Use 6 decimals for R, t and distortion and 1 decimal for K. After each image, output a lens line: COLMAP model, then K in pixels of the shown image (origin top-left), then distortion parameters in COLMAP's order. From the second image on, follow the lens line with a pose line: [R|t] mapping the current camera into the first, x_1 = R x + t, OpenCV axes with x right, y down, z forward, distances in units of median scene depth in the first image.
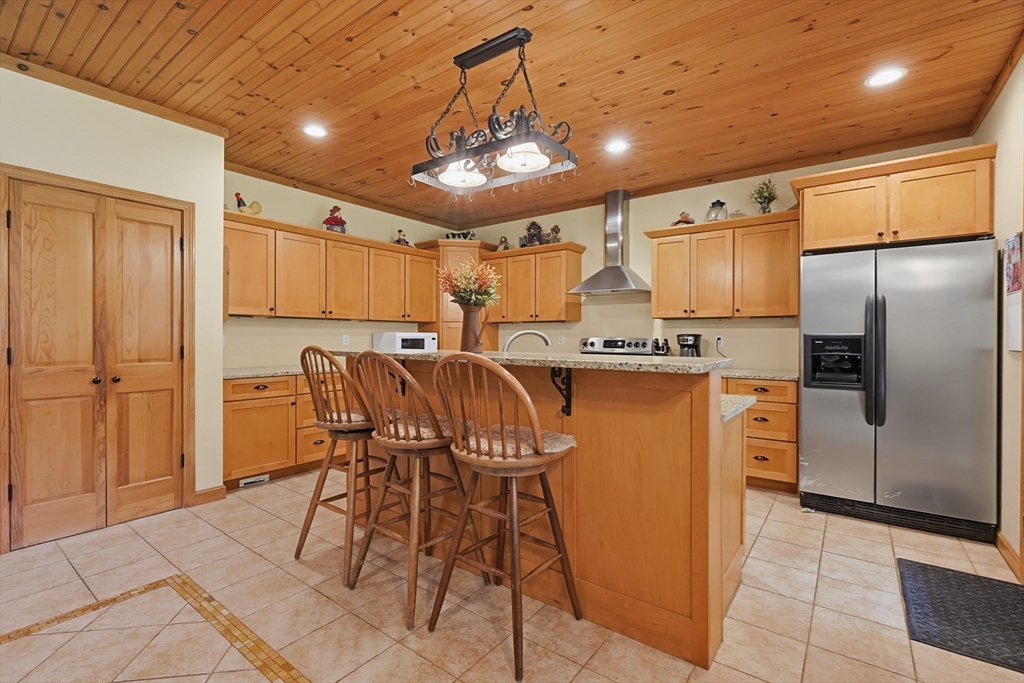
lens RADIAL K [[436.9, 0, 516.1], [0, 436.9, 335.7], [0, 0, 1]] dist [-0.010386, 0.000540]
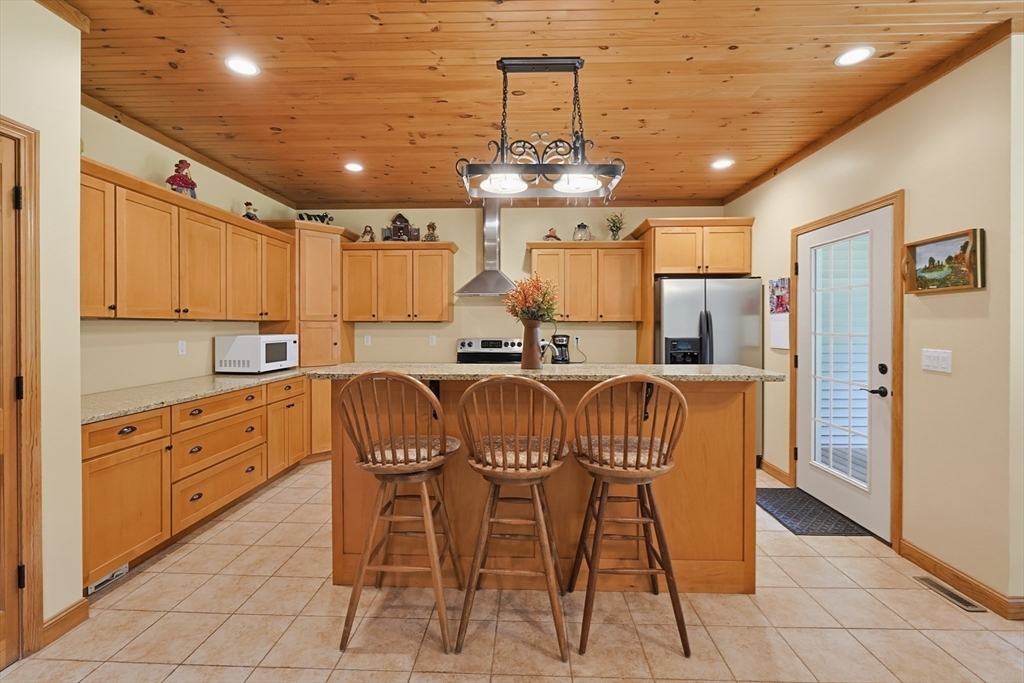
lens RADIAL K [[436.9, 0, 520.6], [0, 436.9, 326.2], [0, 0, 1]] dist [-0.010386, 0.000540]
pose [[0.827113, 0.001001, 0.562035, -0.519205], [-0.003044, 0.999992, 0.002699, -0.044610], [-0.562027, -0.003943, 0.827109, 0.152176]]
